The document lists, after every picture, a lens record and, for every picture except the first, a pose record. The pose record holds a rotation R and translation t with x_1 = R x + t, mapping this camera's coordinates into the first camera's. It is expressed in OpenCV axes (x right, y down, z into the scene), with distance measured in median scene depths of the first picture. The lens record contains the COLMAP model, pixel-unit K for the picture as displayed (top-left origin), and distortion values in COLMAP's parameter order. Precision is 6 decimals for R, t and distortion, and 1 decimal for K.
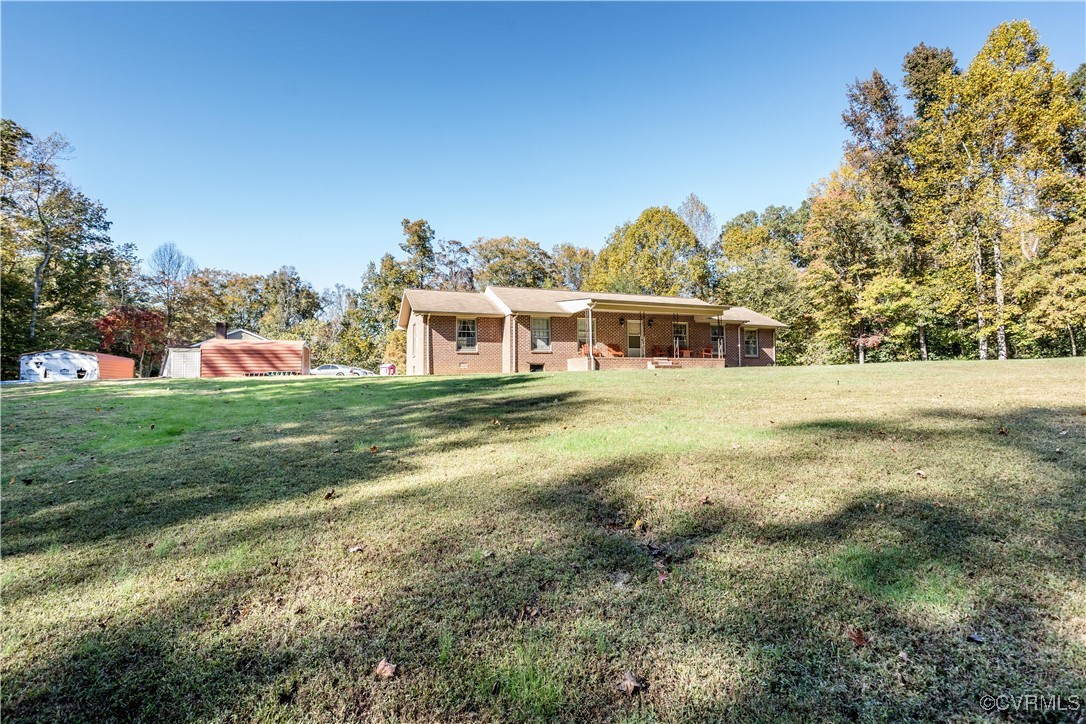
lens RADIAL K [[541.7, 0, 543.0], [0, 541.7, 362.0], [0, 0, 1]] dist [-0.043570, 0.026893]
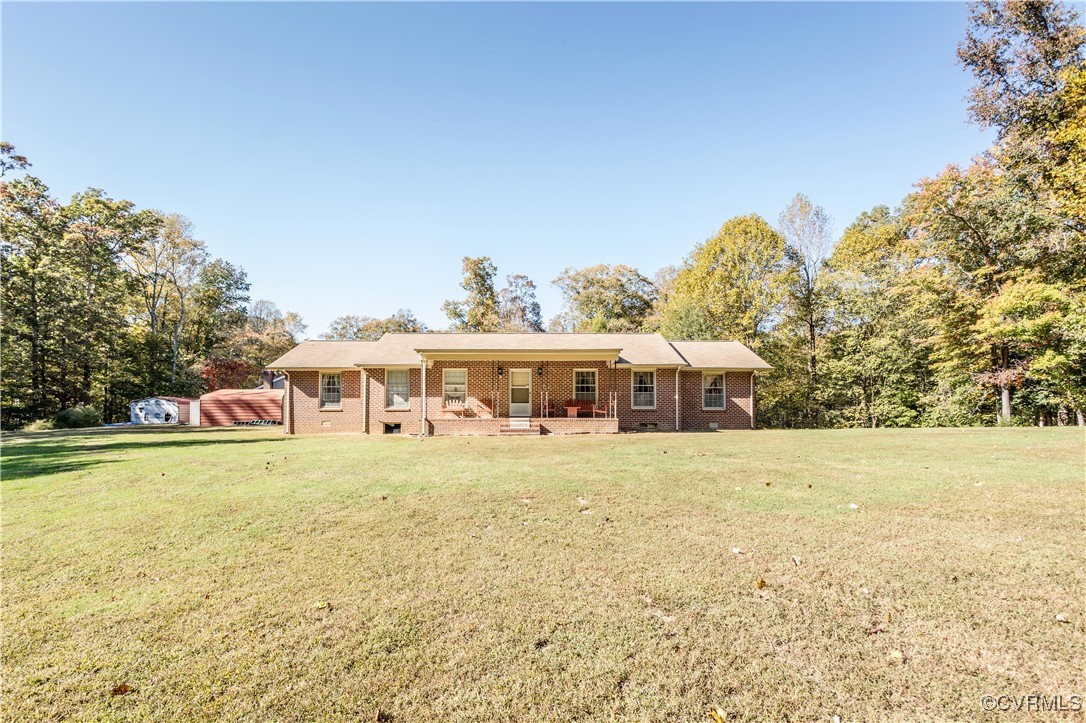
lens RADIAL K [[538.4, 0, 539.4], [0, 538.4, 400.6], [0, 0, 1]] dist [-0.039798, 0.000522]
pose [[0.936899, -0.000859, -0.349598, 0.335032], [0.008243, 0.999773, 0.019633, -0.031507], [0.349502, -0.021276, 0.936694, 0.177854]]
